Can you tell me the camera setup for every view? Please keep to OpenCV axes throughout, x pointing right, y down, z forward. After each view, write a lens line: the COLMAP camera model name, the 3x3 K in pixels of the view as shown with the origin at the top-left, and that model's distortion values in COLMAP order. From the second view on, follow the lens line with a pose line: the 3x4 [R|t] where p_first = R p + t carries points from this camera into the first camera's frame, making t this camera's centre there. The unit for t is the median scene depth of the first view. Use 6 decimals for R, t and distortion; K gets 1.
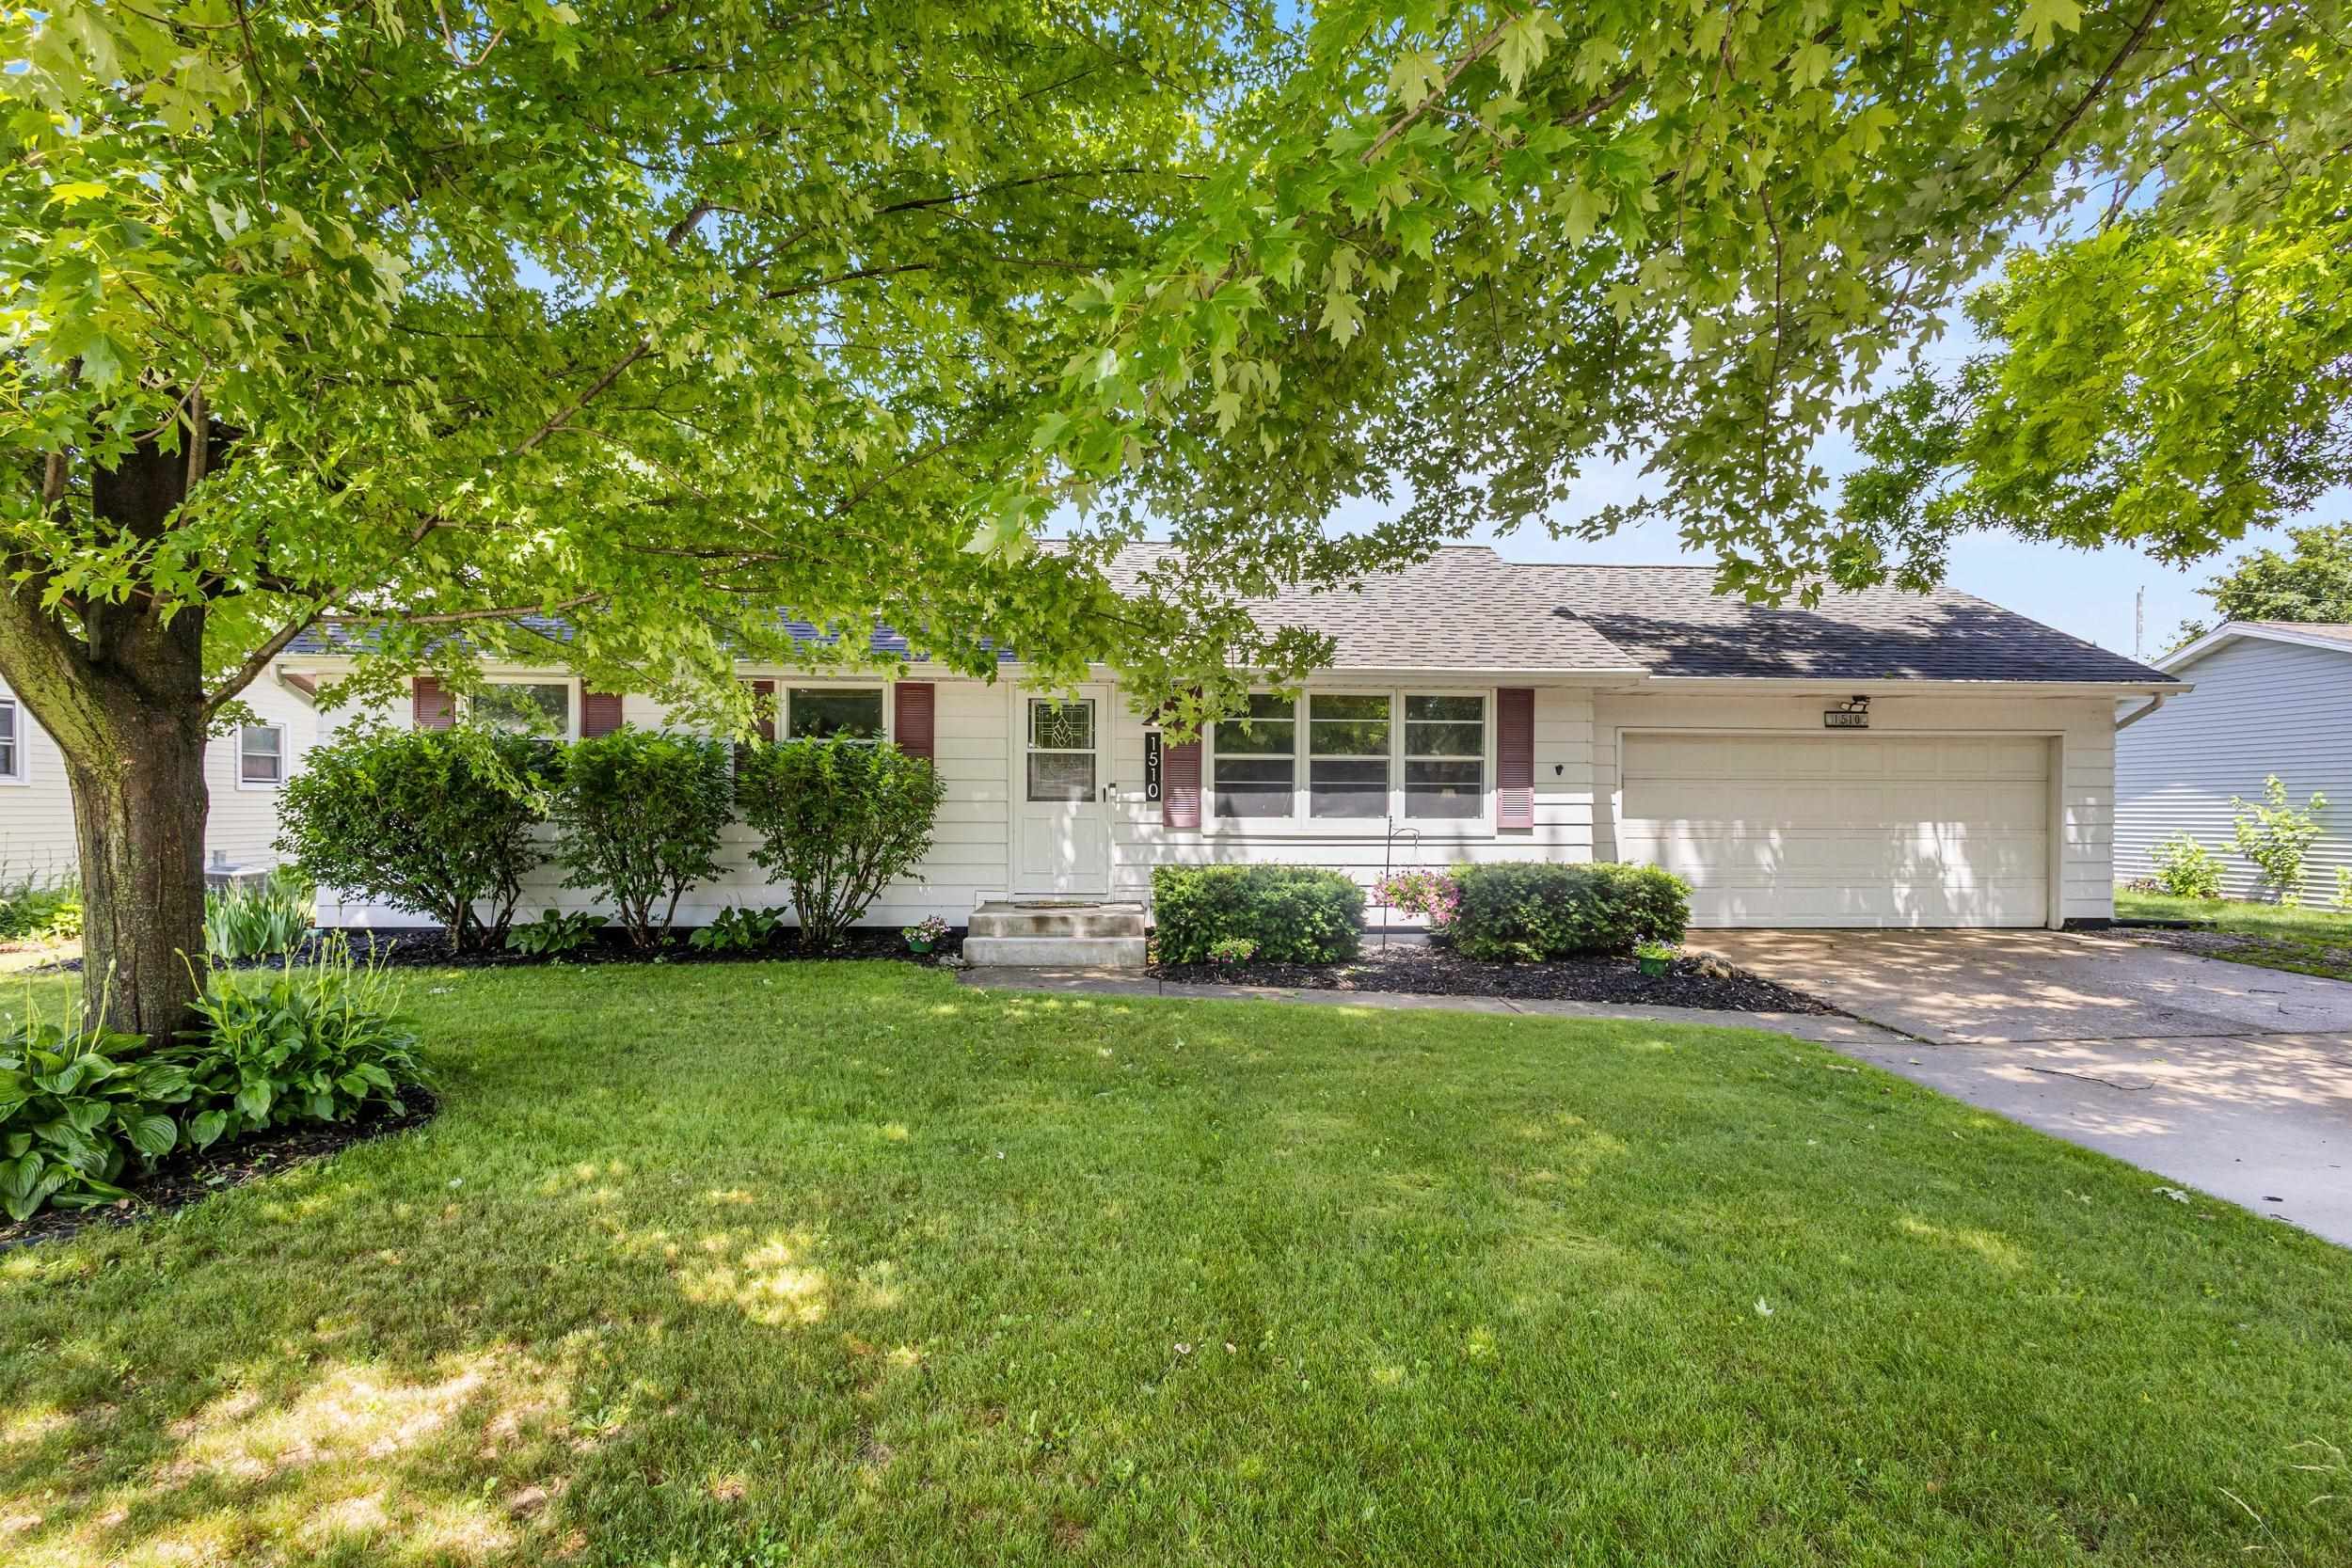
lens RADIAL K [[1085.2, 0, 1161.1], [0, 1085.2, 794.6], [0, 0, 1]] dist [-0.003003, -0.001061]
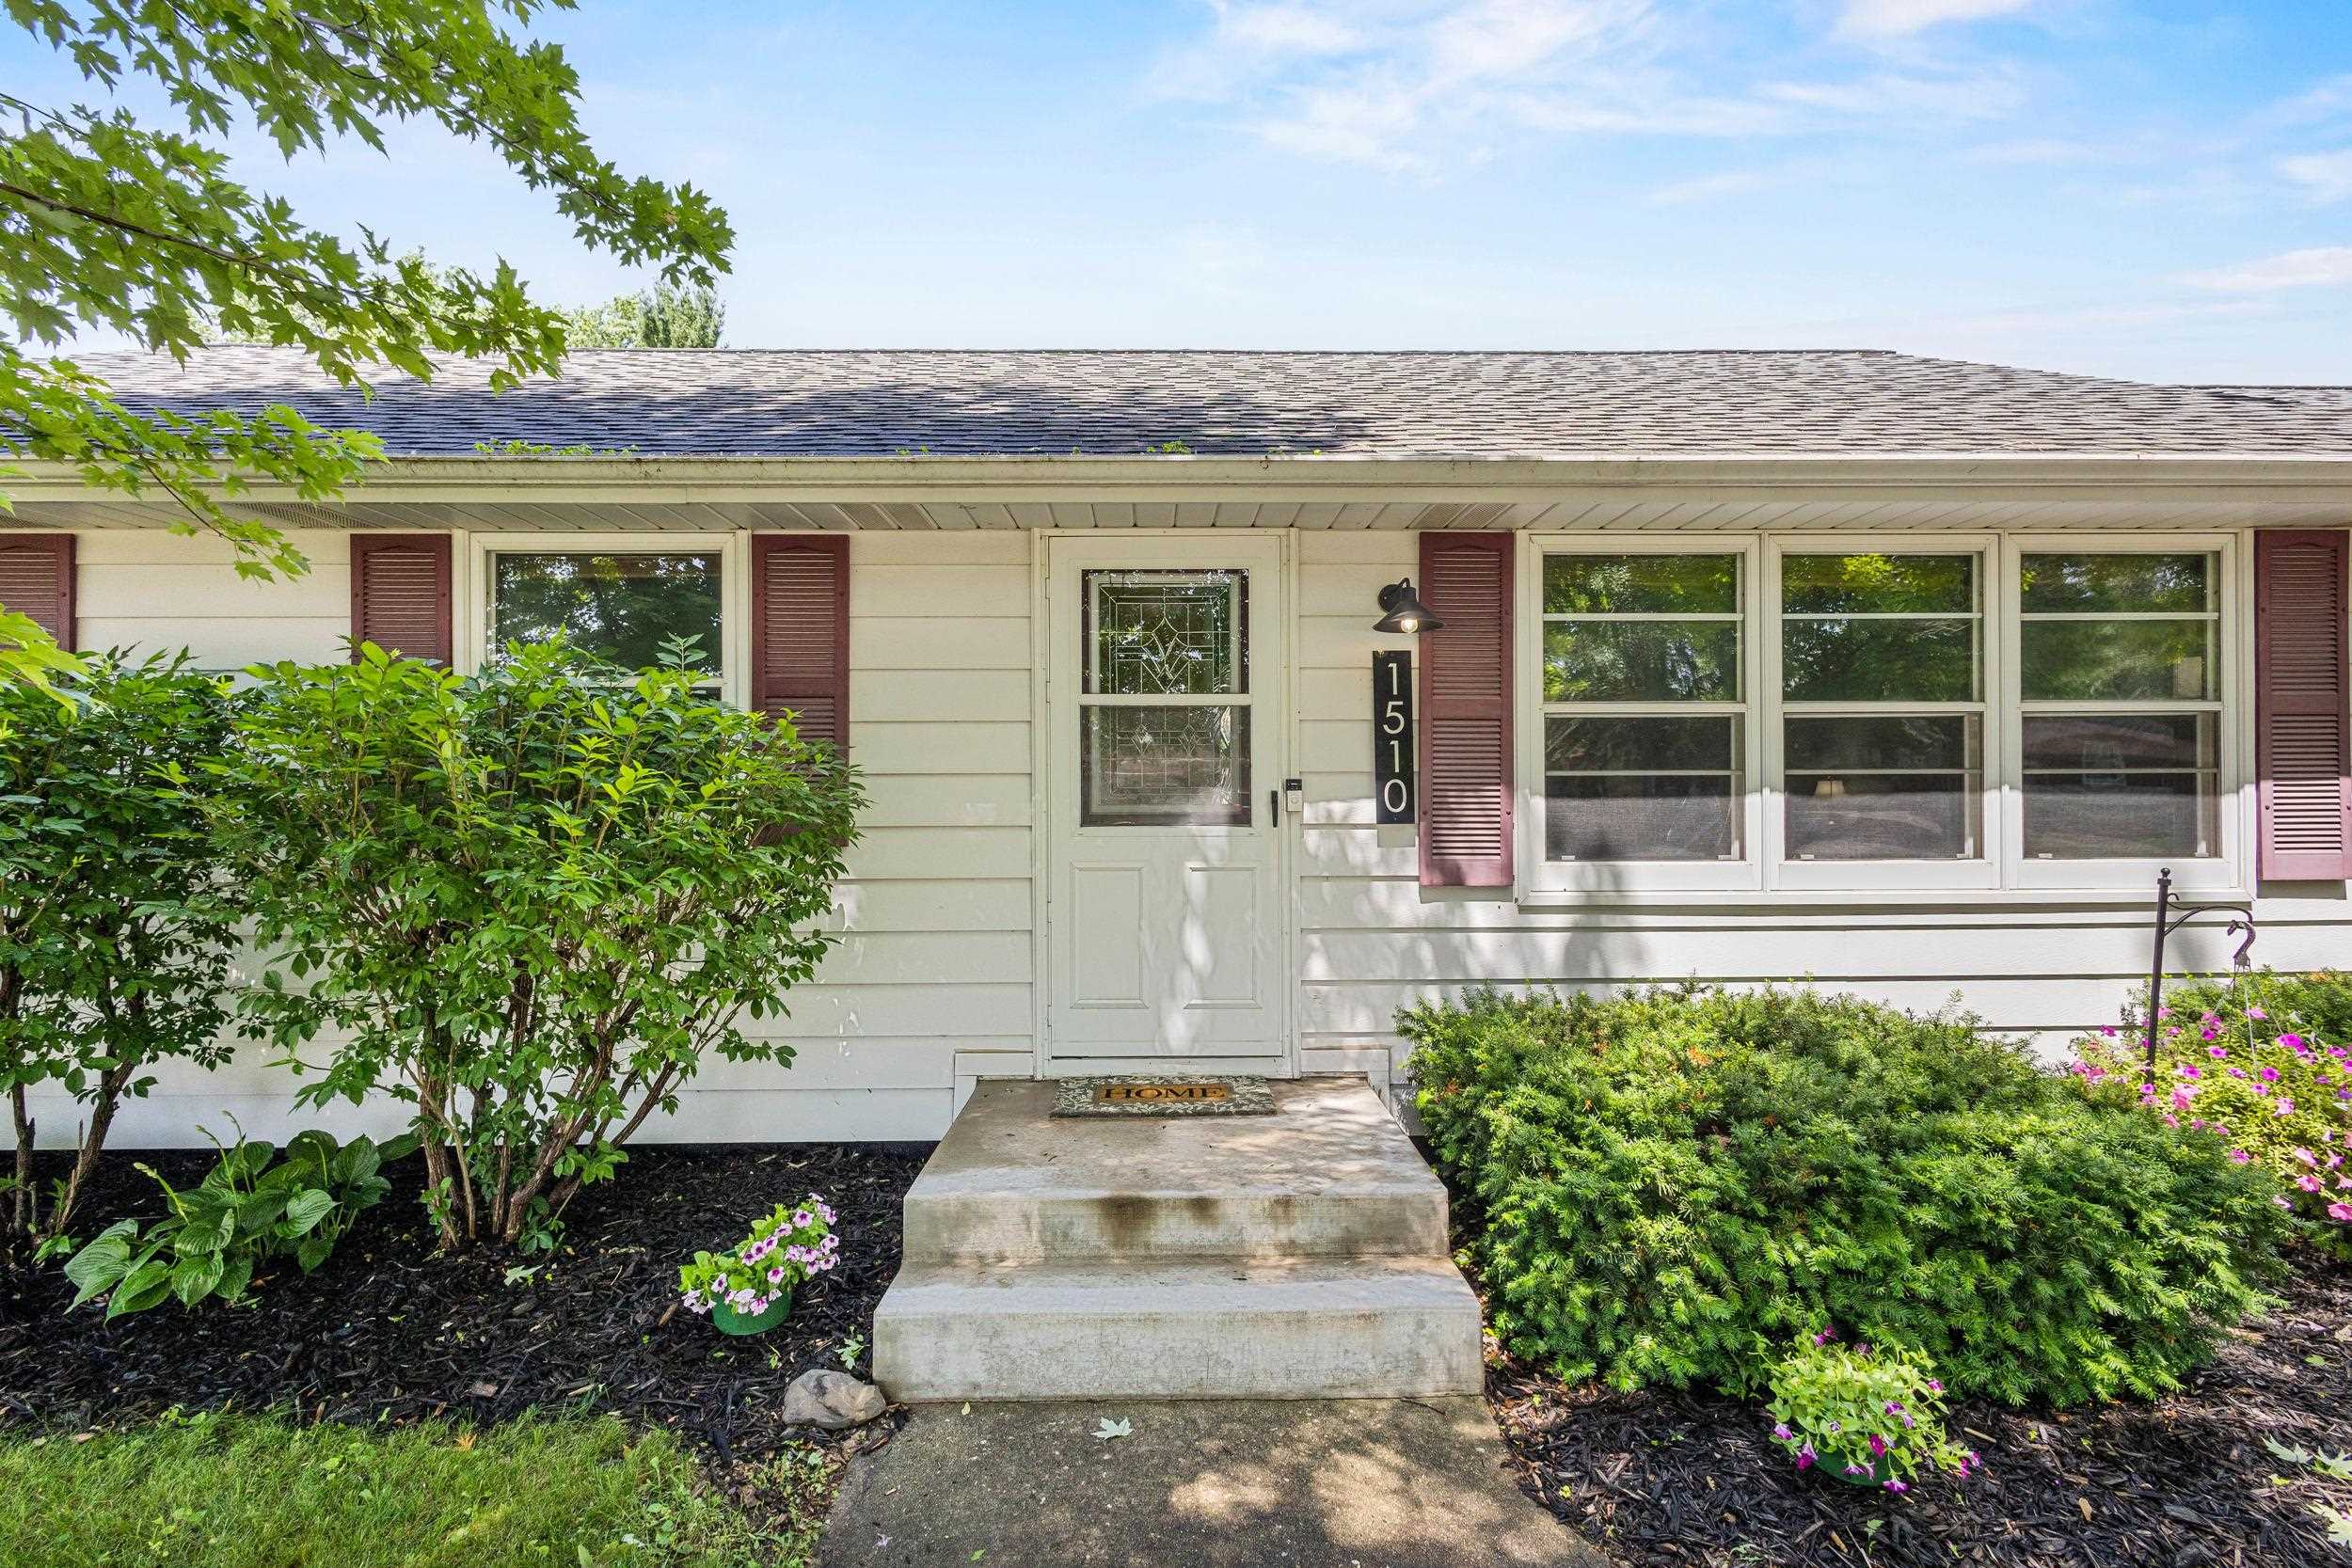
lens RADIAL K [[1085.2, 0, 1191.4], [0, 1085.2, 766.3], [0, 0, 1]] dist [-0.003003, -0.001061]
pose [[0.999949, -0.009220, 0.004008, -0.084335], [0.009234, 0.999951, -0.003431, -0.013705], [-0.003976, 0.003468, 0.999986, 0.599970]]
